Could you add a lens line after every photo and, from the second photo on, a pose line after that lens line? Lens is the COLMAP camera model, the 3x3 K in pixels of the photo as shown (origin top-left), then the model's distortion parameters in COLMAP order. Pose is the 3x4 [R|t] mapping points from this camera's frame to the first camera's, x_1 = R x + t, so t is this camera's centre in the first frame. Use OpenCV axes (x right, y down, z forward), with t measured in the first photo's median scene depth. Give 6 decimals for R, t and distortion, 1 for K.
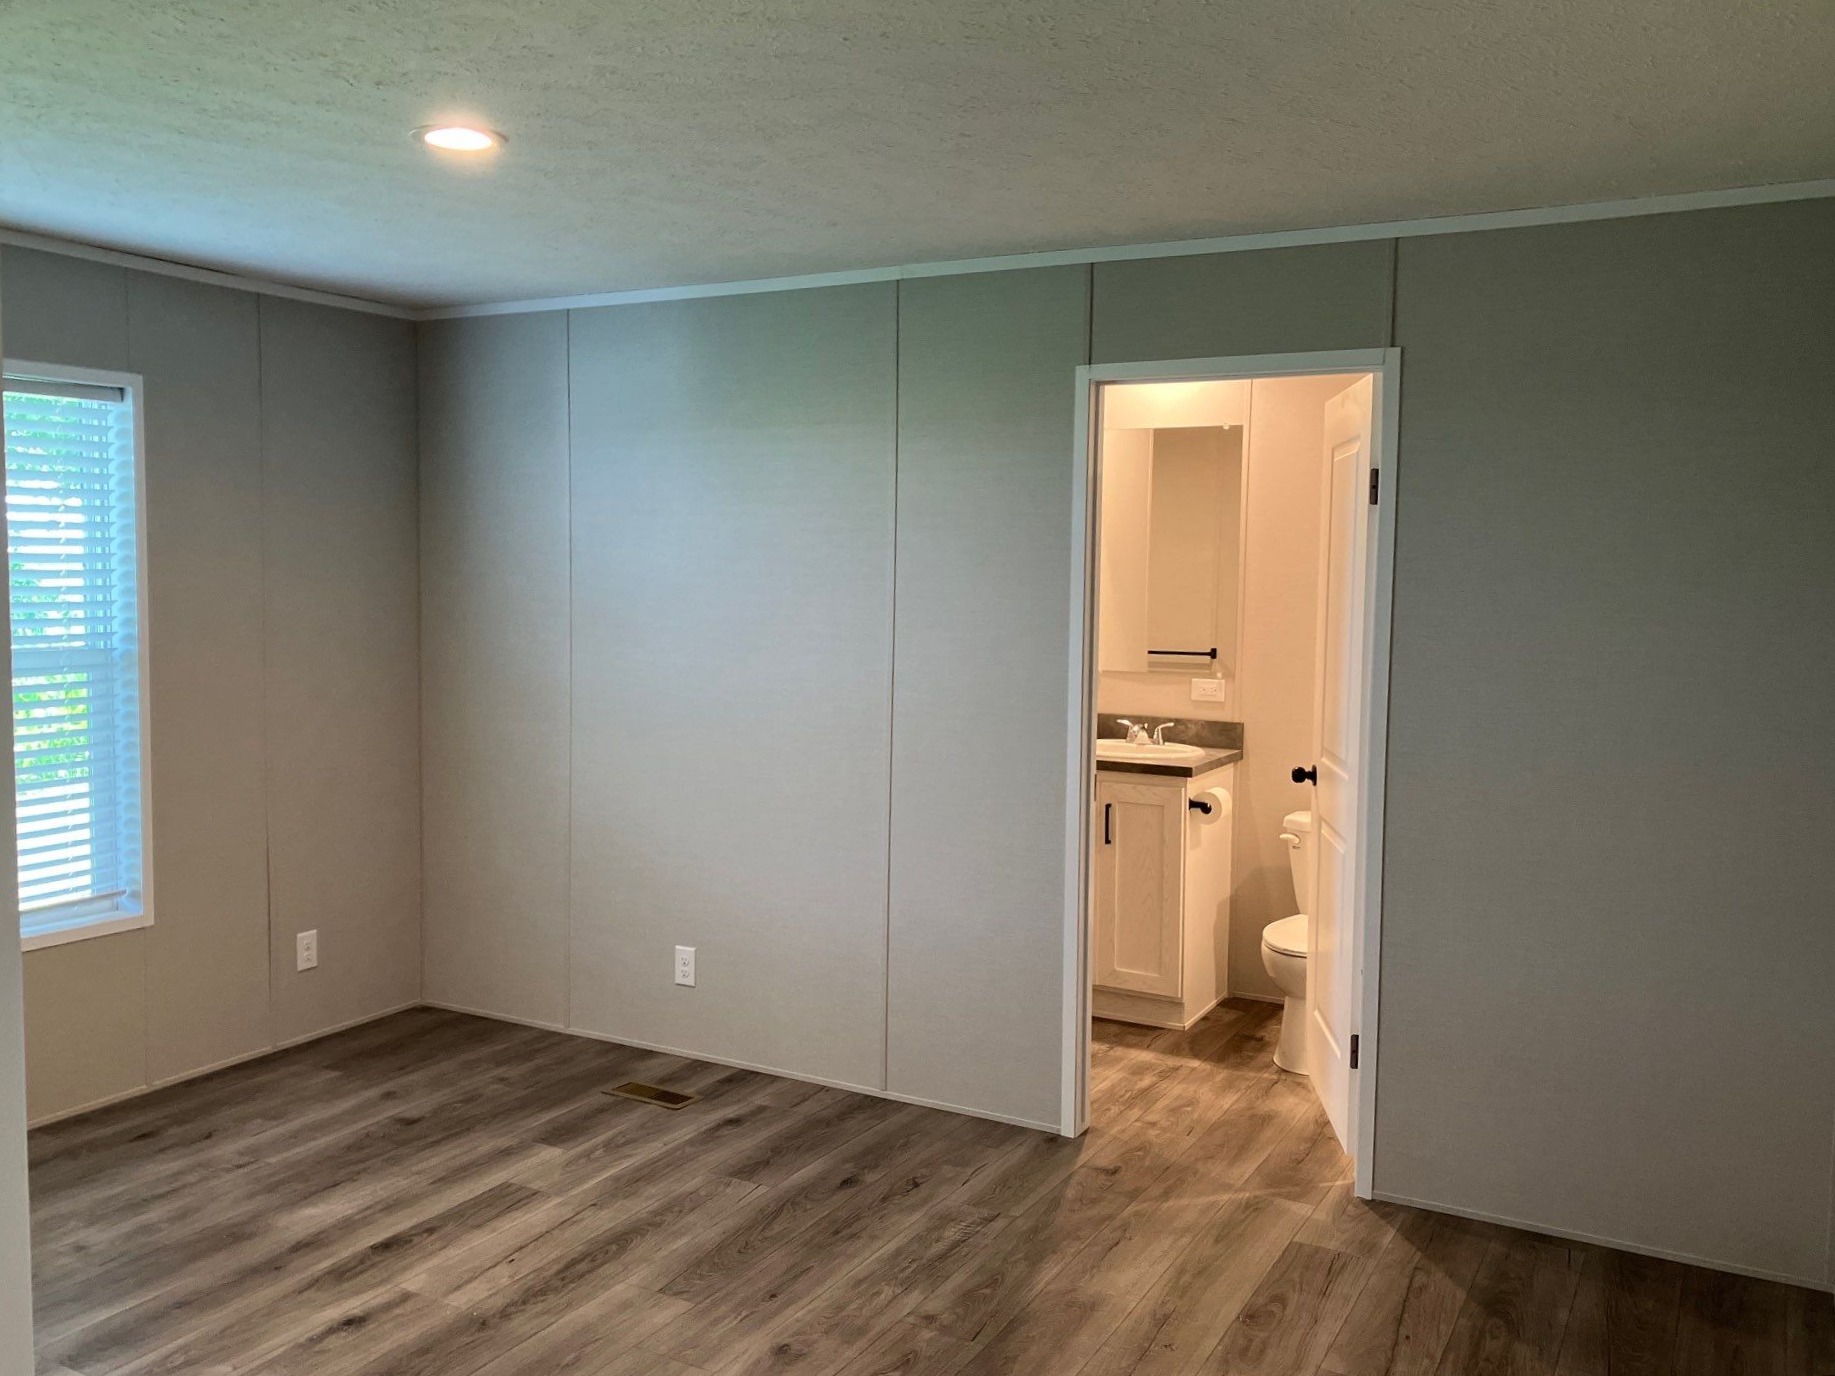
lens RADIAL K [[1530.9, 0, 903.9], [0, 1530.9, 680.4], [0, 0, 1]] dist [0.004568, 0.007289]
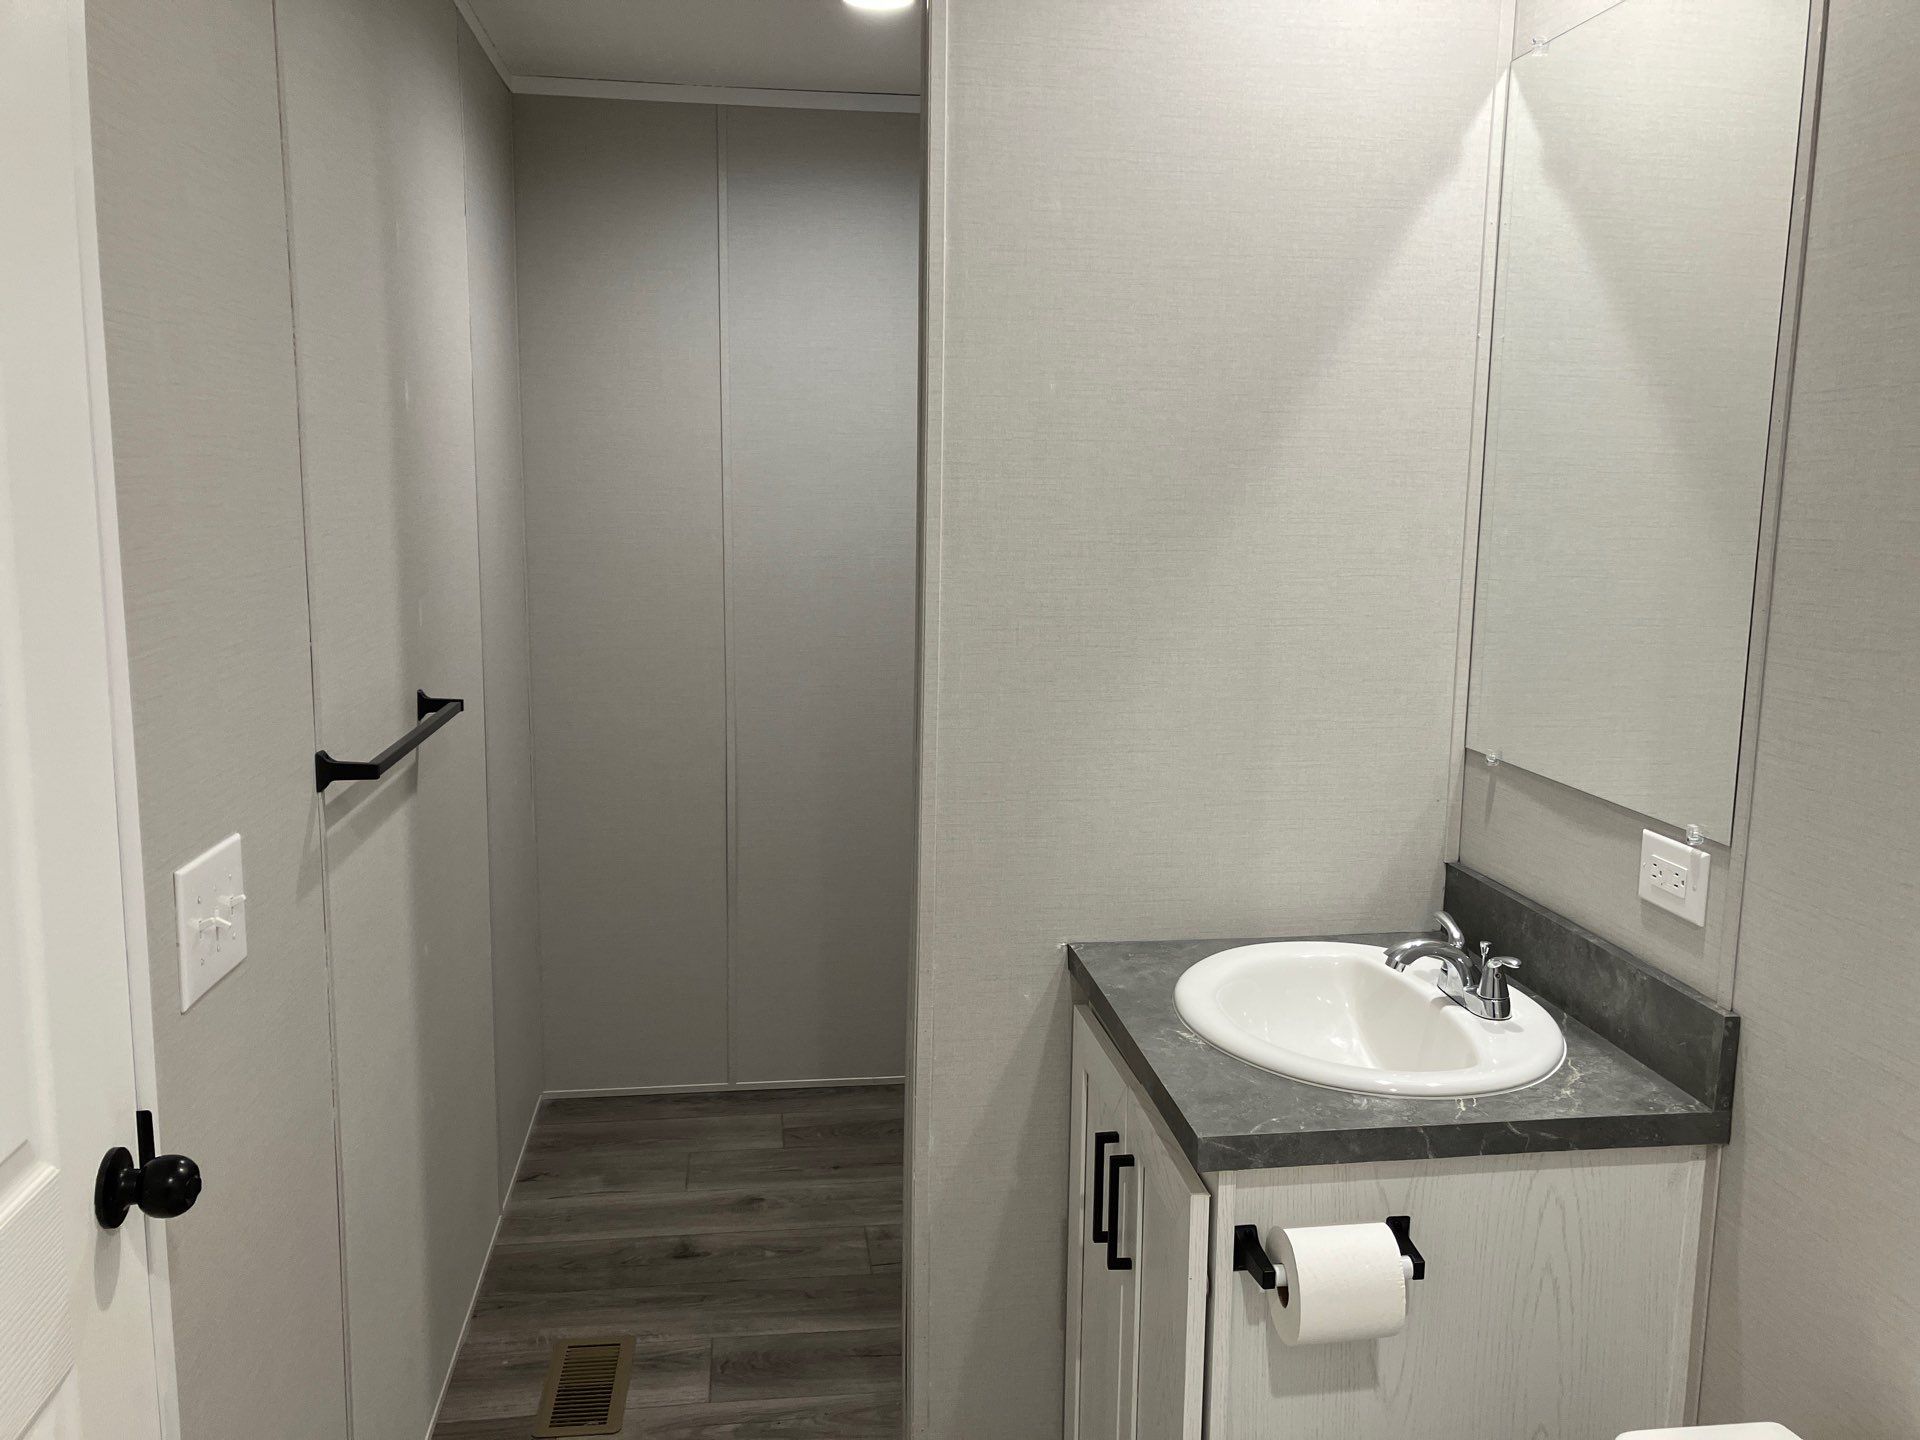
lens RADIAL K [[1574.0, 0, 972.1], [0, 1574.0, 729.1], [0, 0, 1]] dist [0.011443, -0.001252]
pose [[0.597130, 0.115238, -0.793824, 0.346055], [-0.059417, 0.993262, 0.099495, -0.037898], [0.799941, -0.012245, 0.599954, 0.750033]]
